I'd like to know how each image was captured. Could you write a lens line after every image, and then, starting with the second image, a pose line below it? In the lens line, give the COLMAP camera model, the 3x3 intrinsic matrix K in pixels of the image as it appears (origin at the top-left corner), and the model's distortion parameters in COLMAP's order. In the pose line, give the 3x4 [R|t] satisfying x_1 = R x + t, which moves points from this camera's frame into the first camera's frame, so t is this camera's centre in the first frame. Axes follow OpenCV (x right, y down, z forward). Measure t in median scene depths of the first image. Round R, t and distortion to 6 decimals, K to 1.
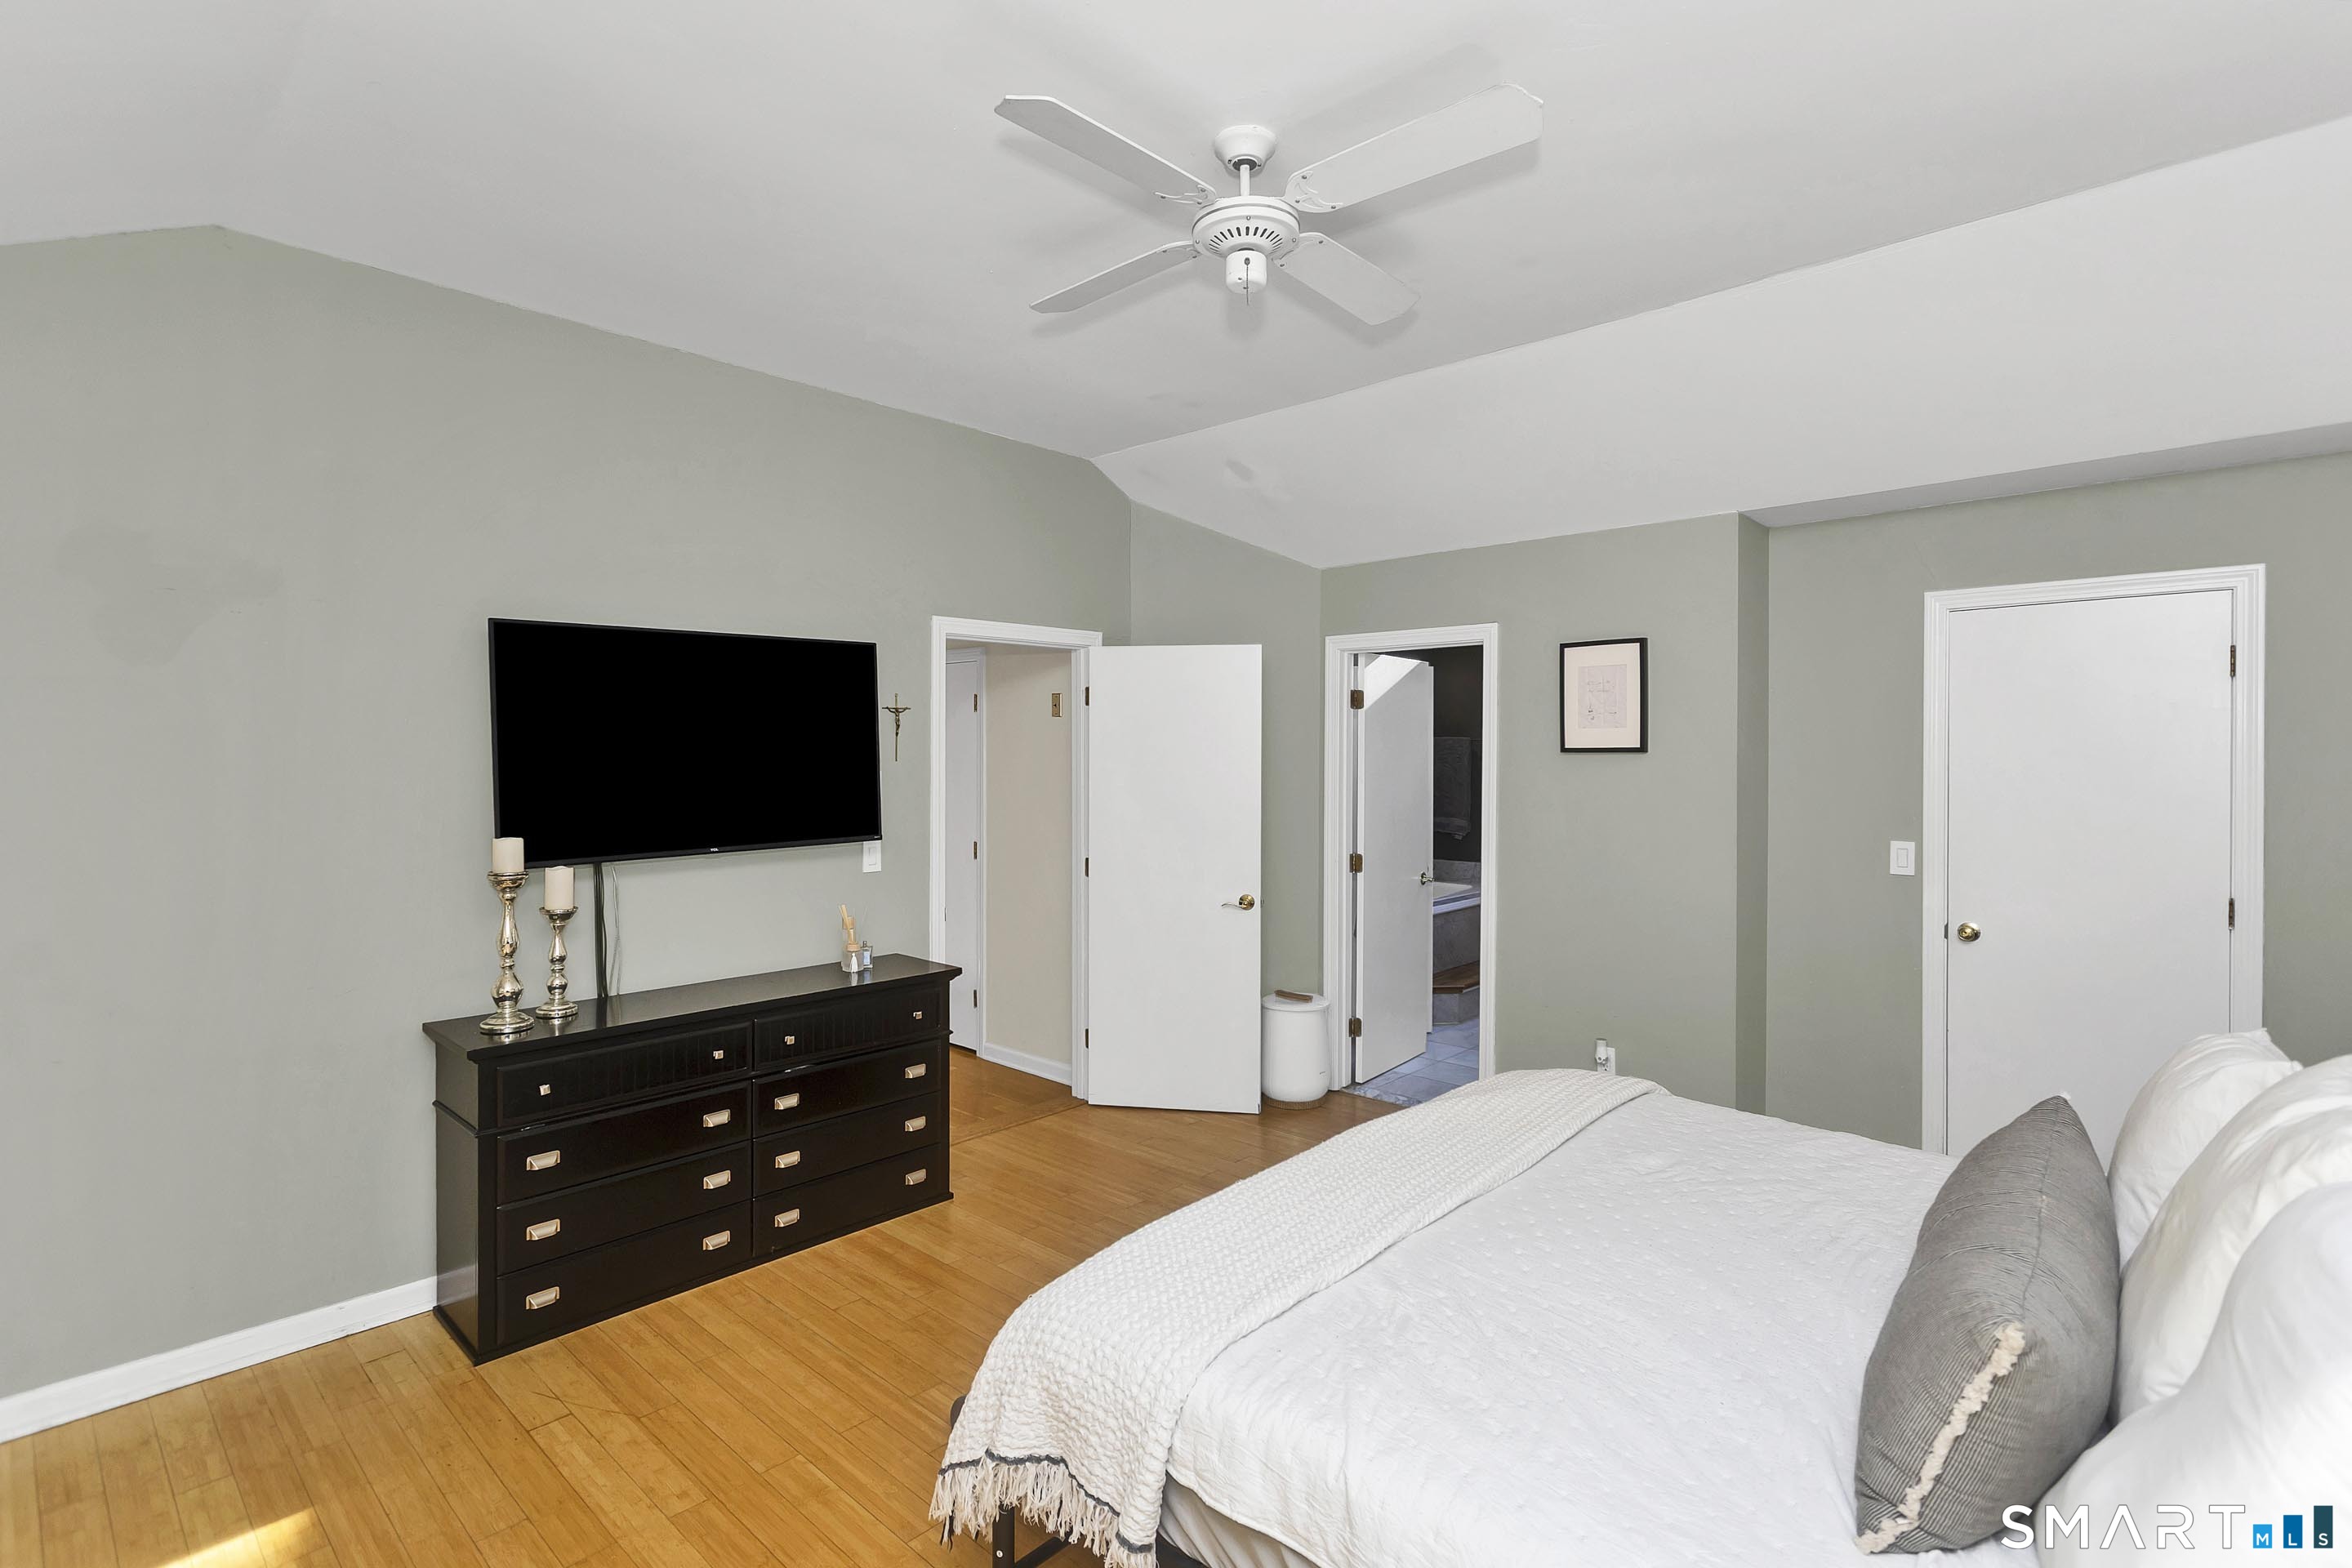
lens RADIAL K [[1108.0, 0, 1166.8], [0, 1108.0, 763.8], [0, 0, 1]] dist [-0.000612, -0.000094]
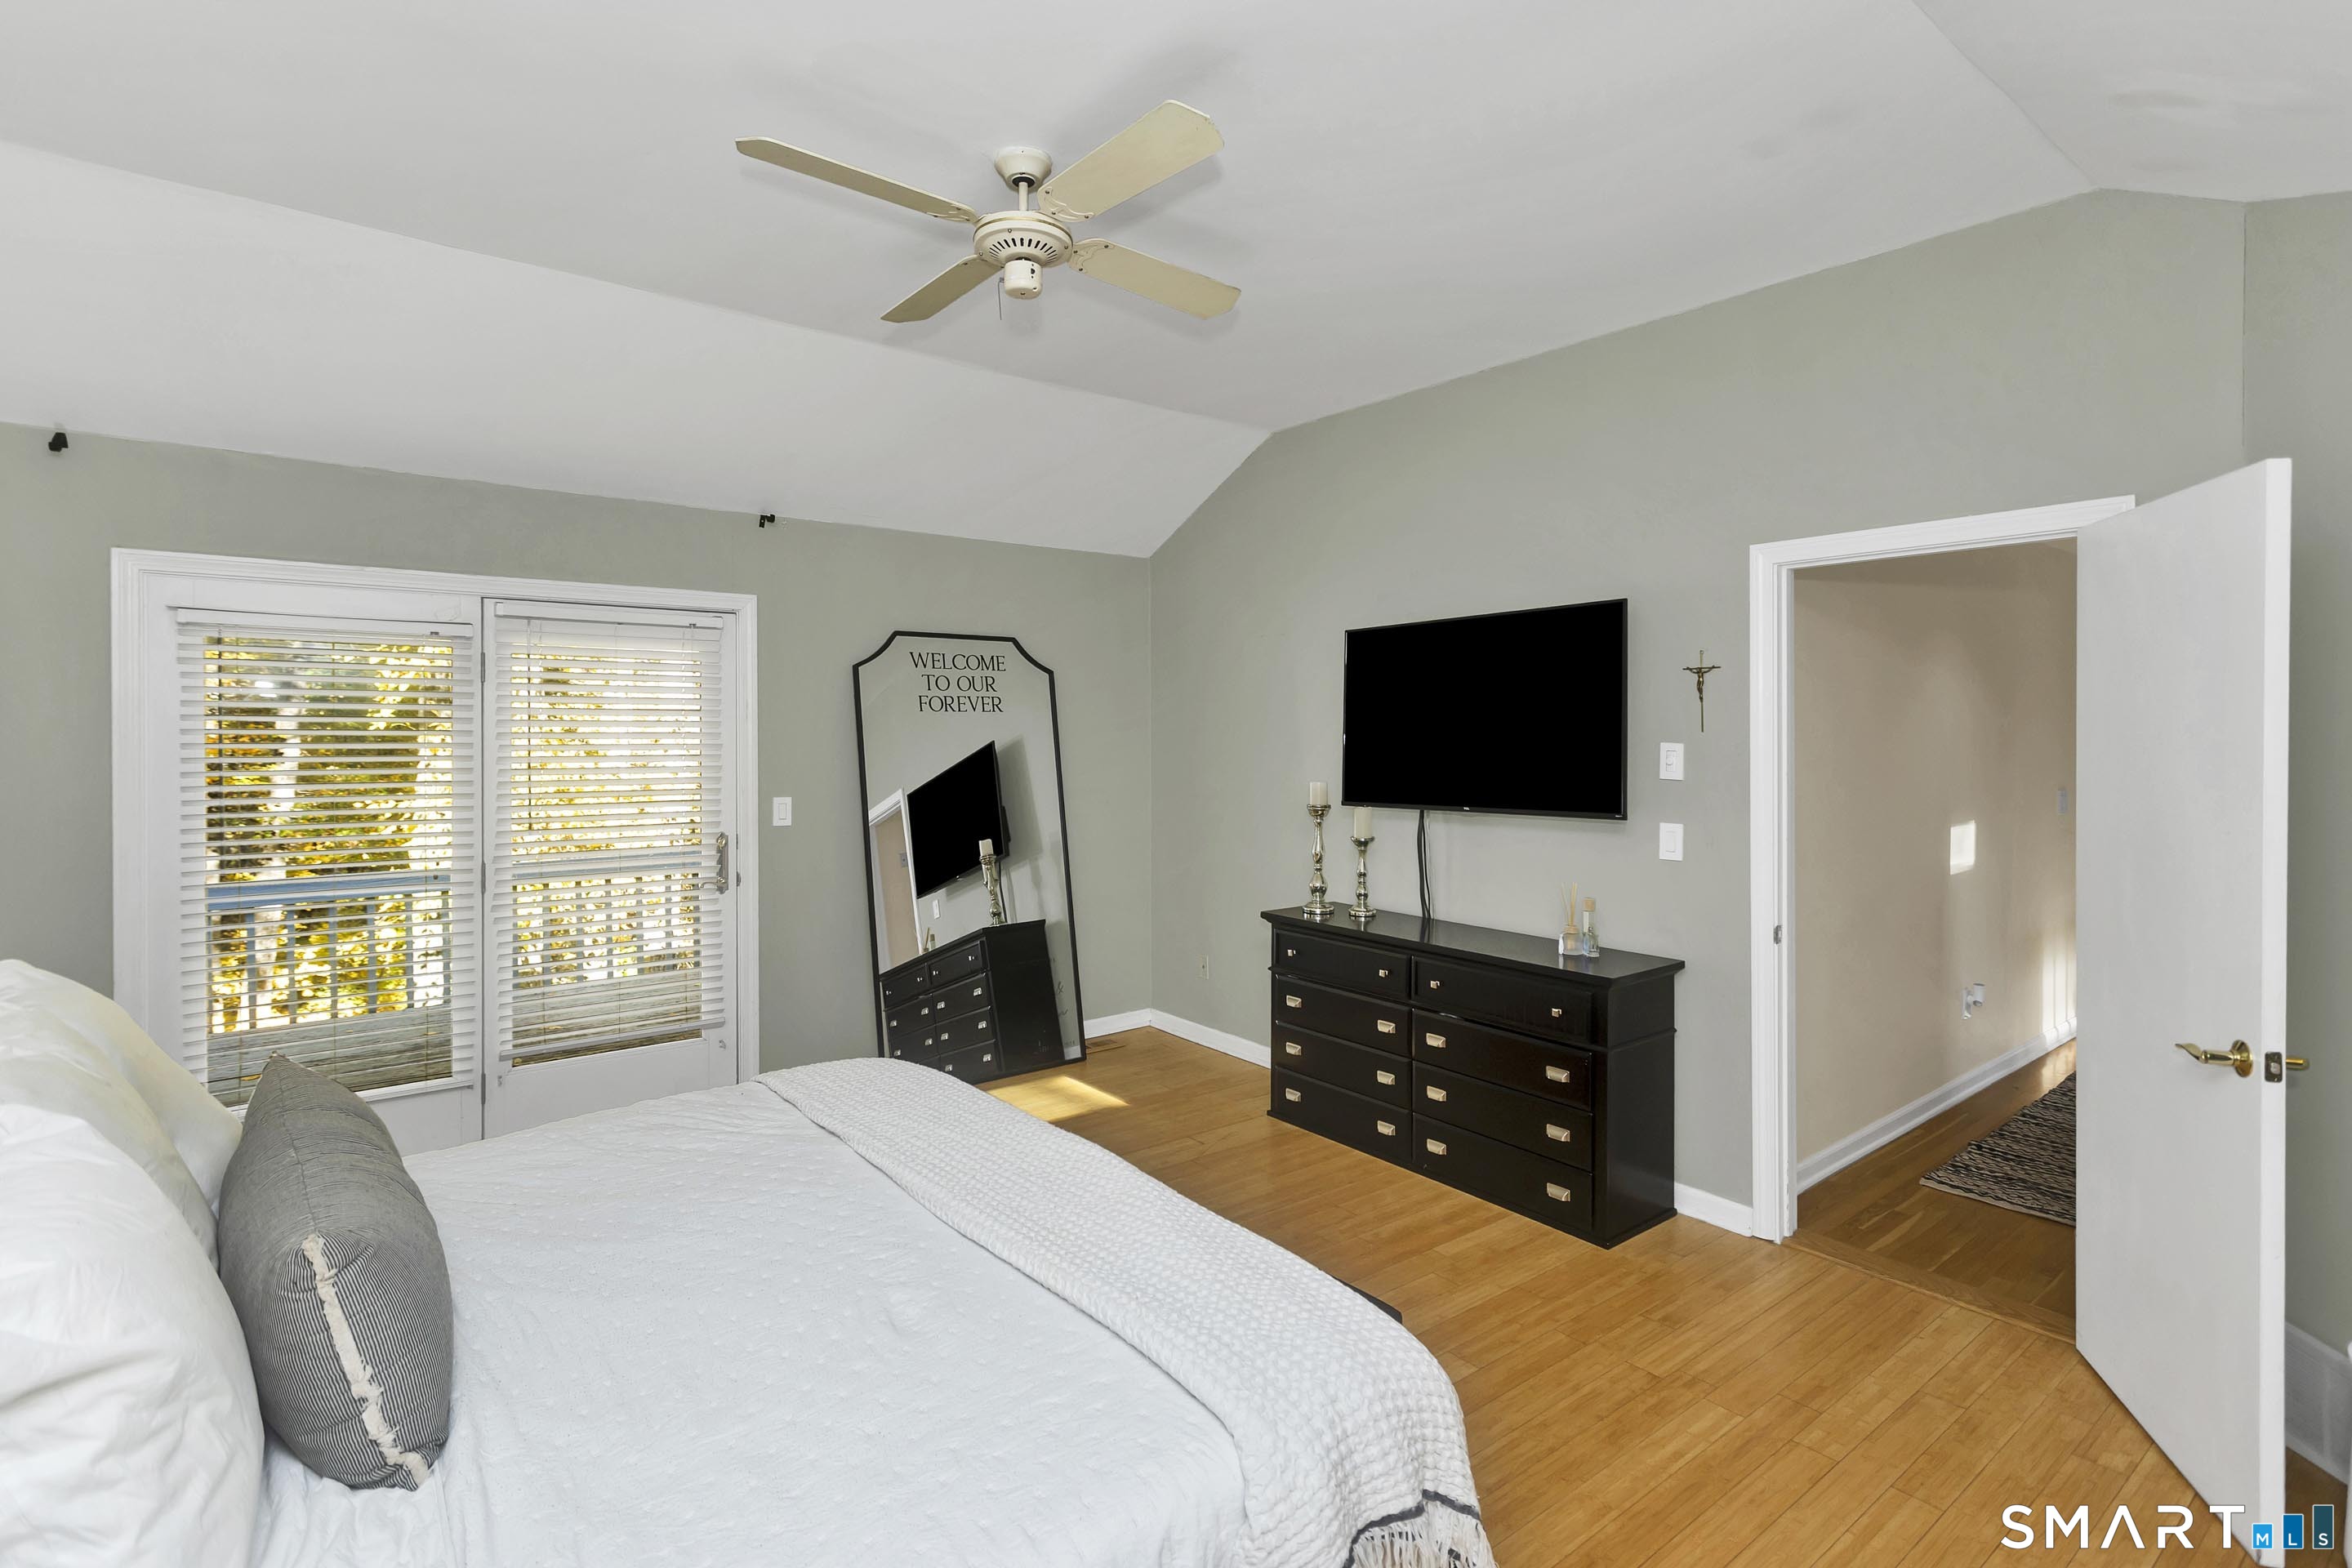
lens RADIAL K [[1128.8, 0, 1170.7], [0, 1128.8, 741.3], [0, 0, 1]] dist [0.000541, 0.000154]
pose [[-0.150780, 0.006161, -0.988548, 0.797853], [-0.015497, 0.999843, 0.008595, 0.004241], [0.988446, 0.016615, -0.150661, 0.905398]]
